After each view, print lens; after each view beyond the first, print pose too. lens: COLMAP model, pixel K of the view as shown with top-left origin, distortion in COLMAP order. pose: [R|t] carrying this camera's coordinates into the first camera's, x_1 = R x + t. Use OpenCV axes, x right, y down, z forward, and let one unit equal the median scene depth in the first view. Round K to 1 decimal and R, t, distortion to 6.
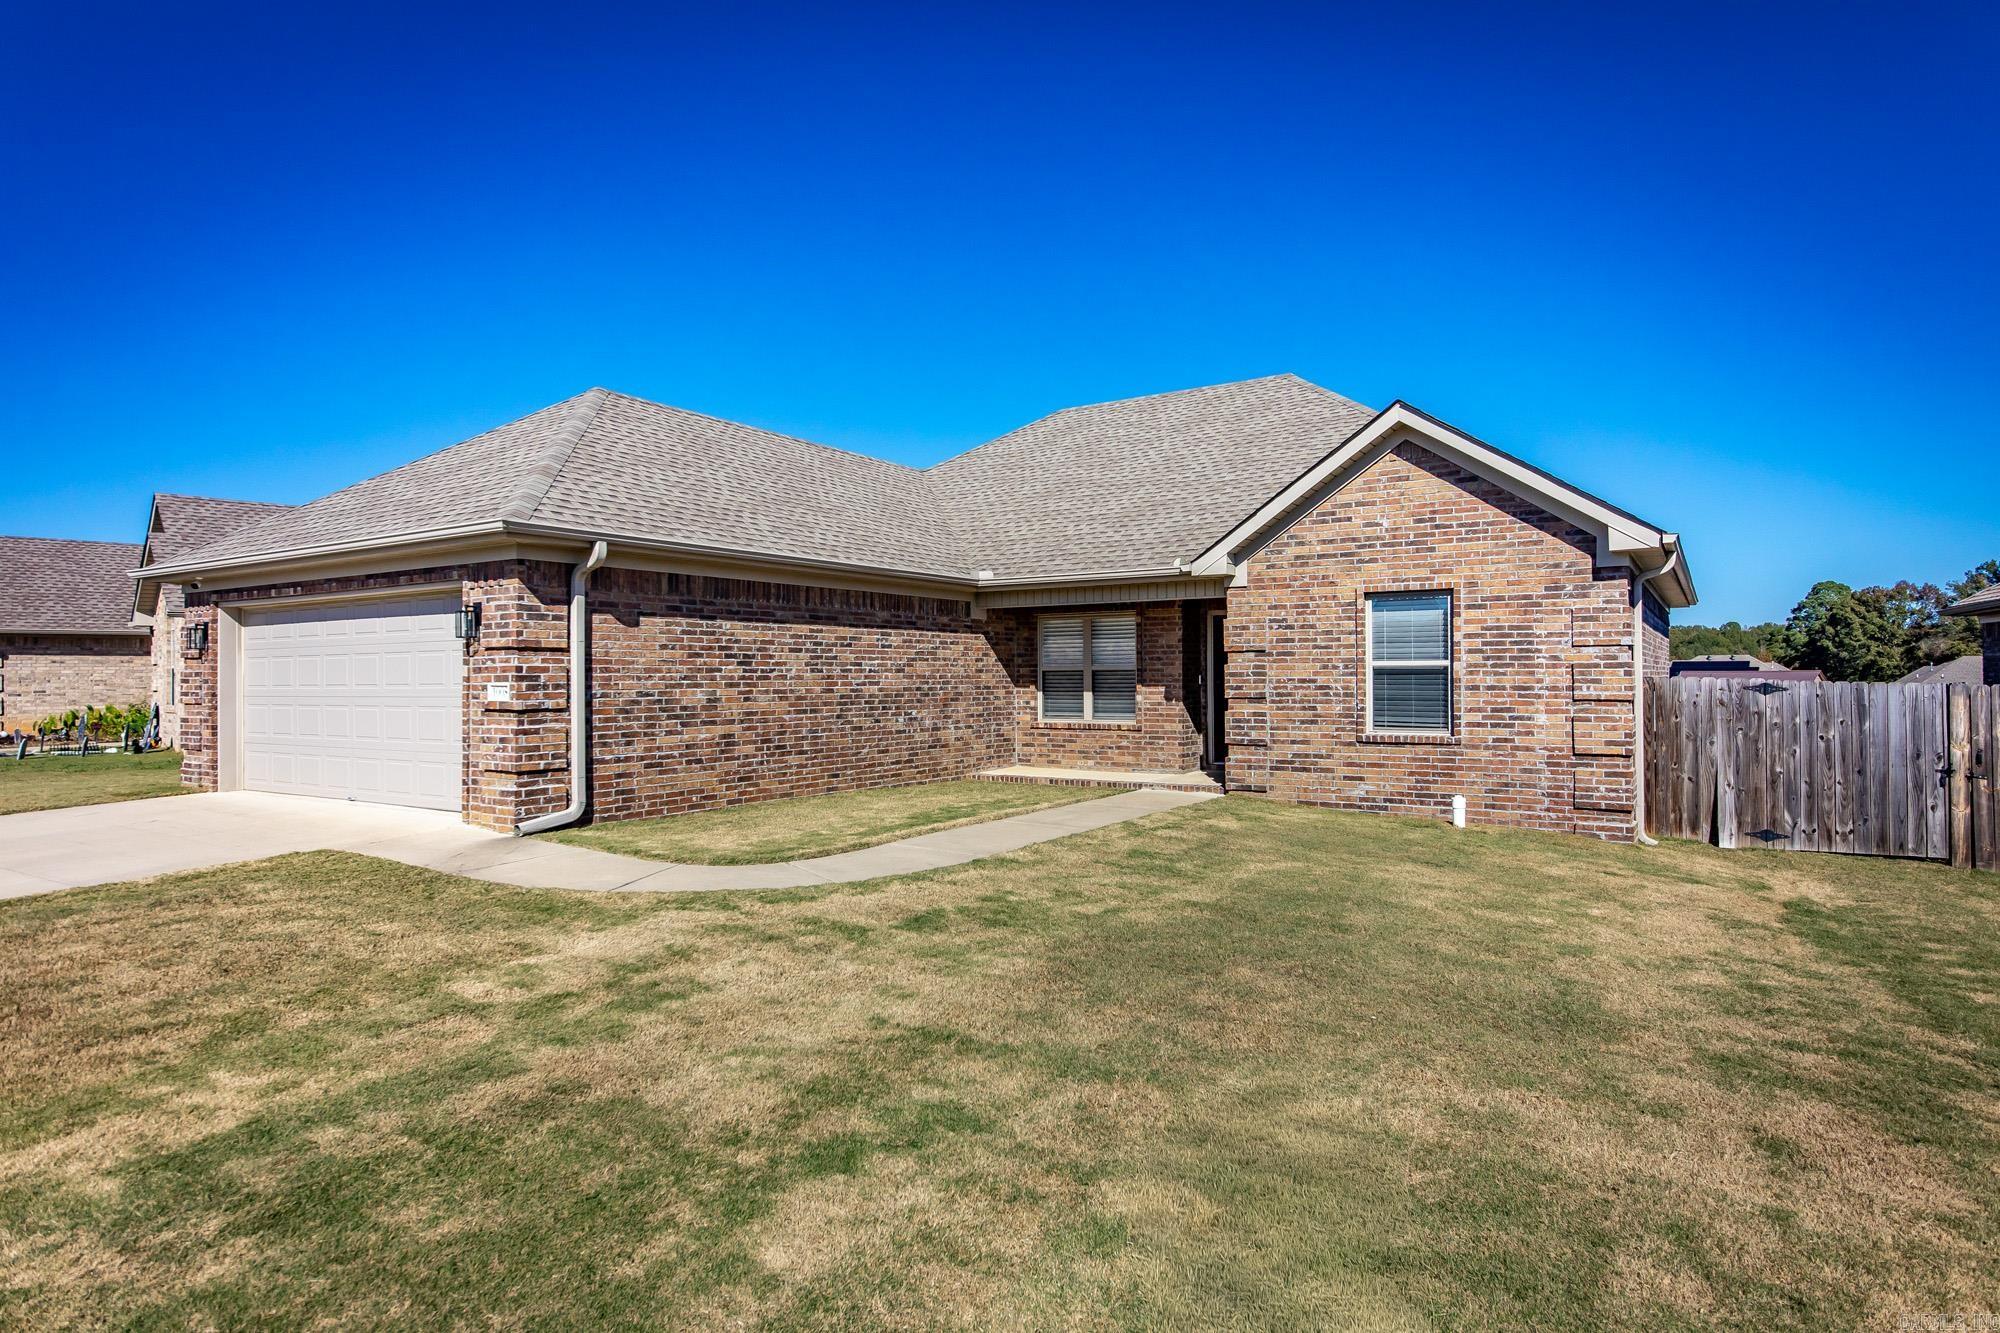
lens RADIAL K [[1112.8, 0, 1000.0], [0, 1112.8, 666.5], [0, 0, 1]] dist [0.001762, 0.001620]
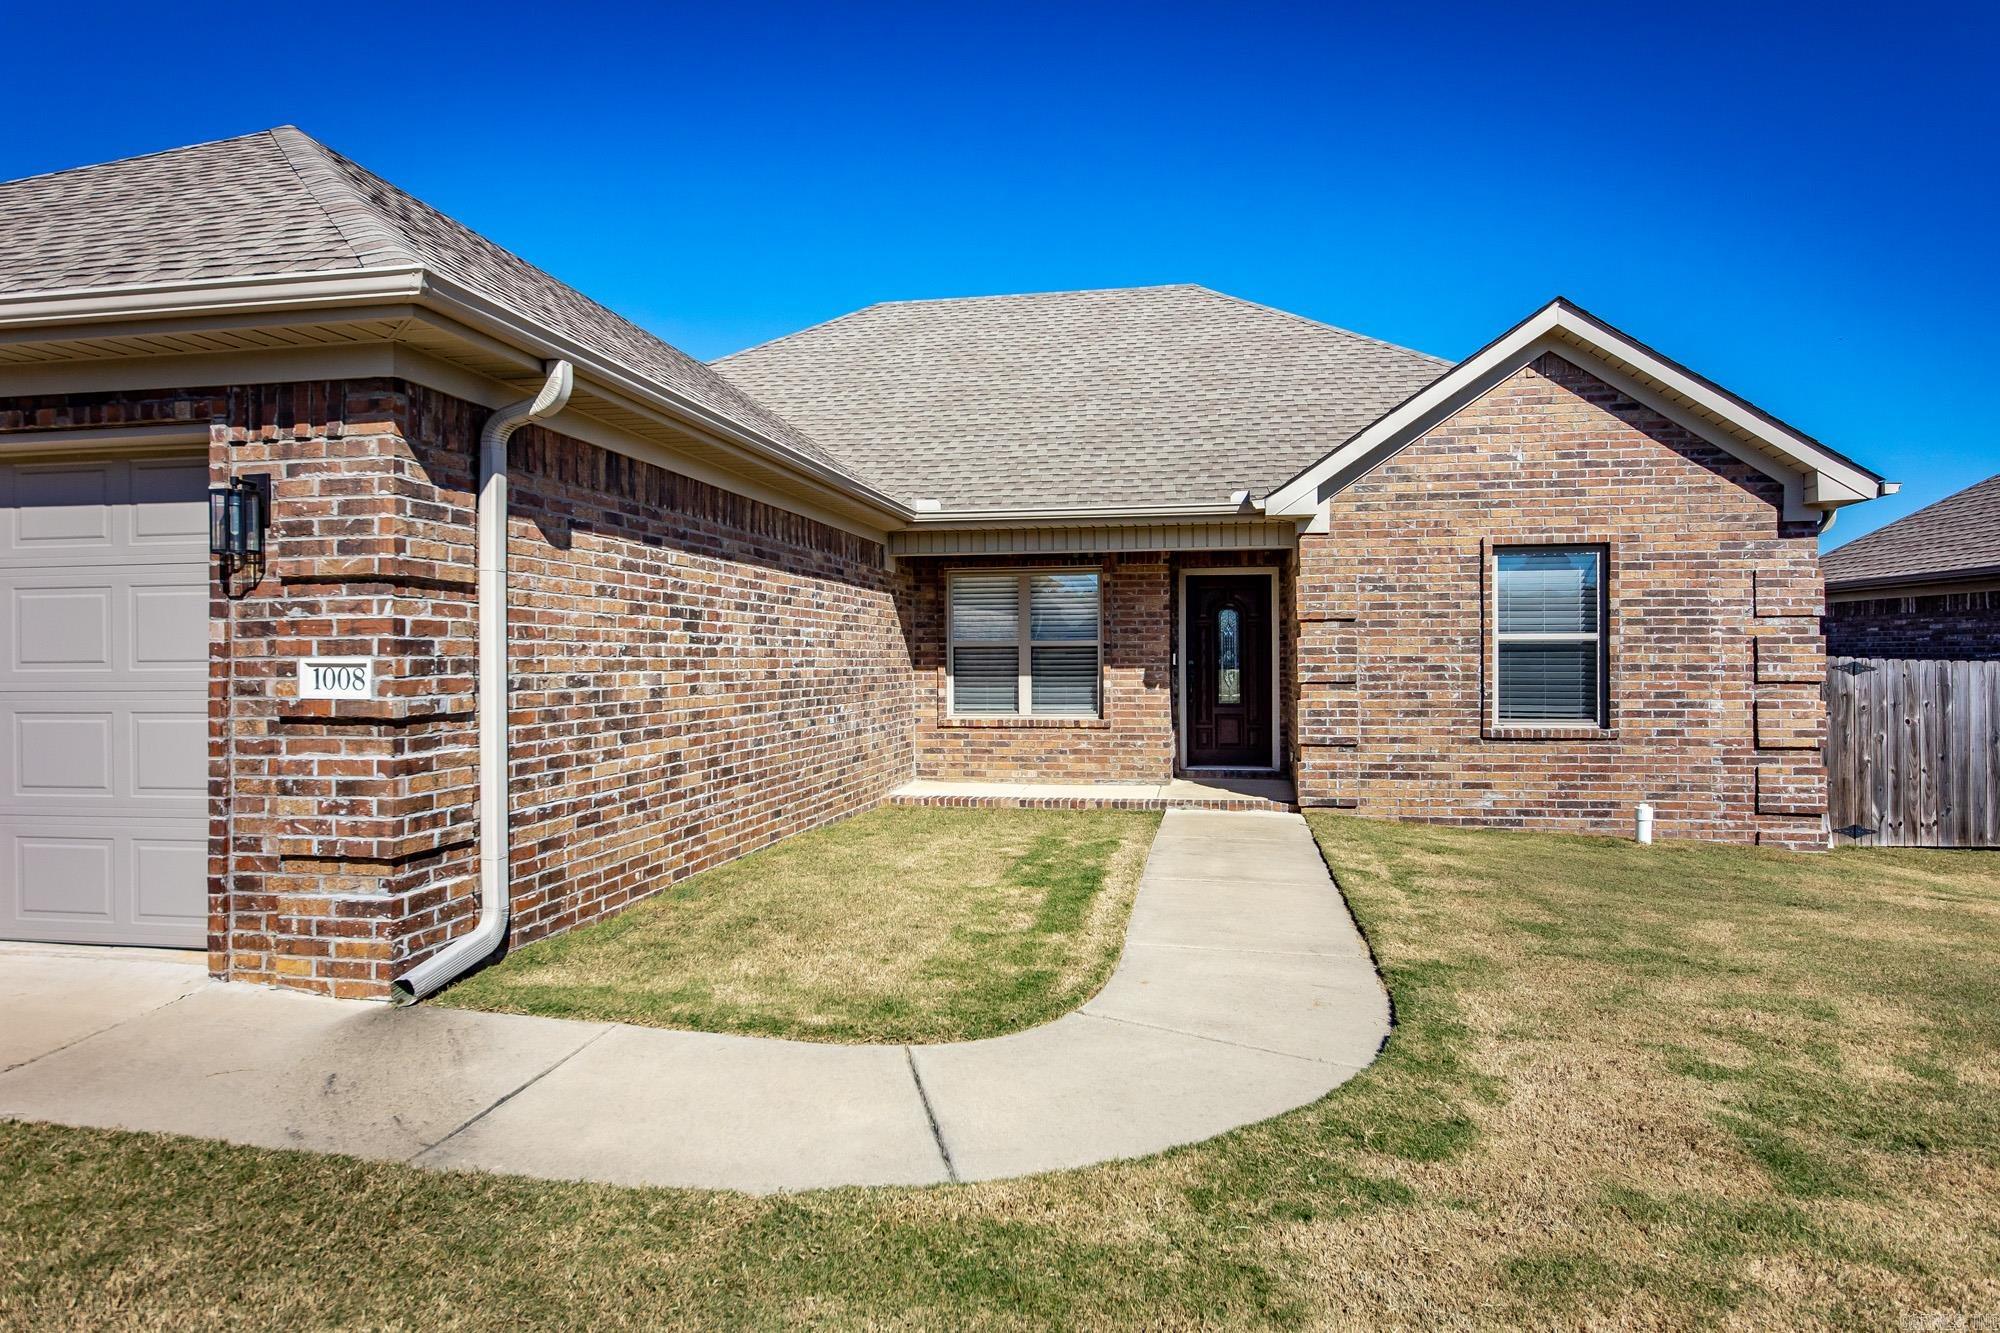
lens RADIAL K [[1196.7, 0, 998.6], [0, 1196.7, 656.4], [0, 0, 1]] dist [-0.001269, -0.003114]
pose [[0.920232, 0.002238, 0.391368, -0.327369], [-0.004000, 0.999985, 0.003687, 0.009527], [-0.391354, -0.004959, 0.920227, 0.384503]]
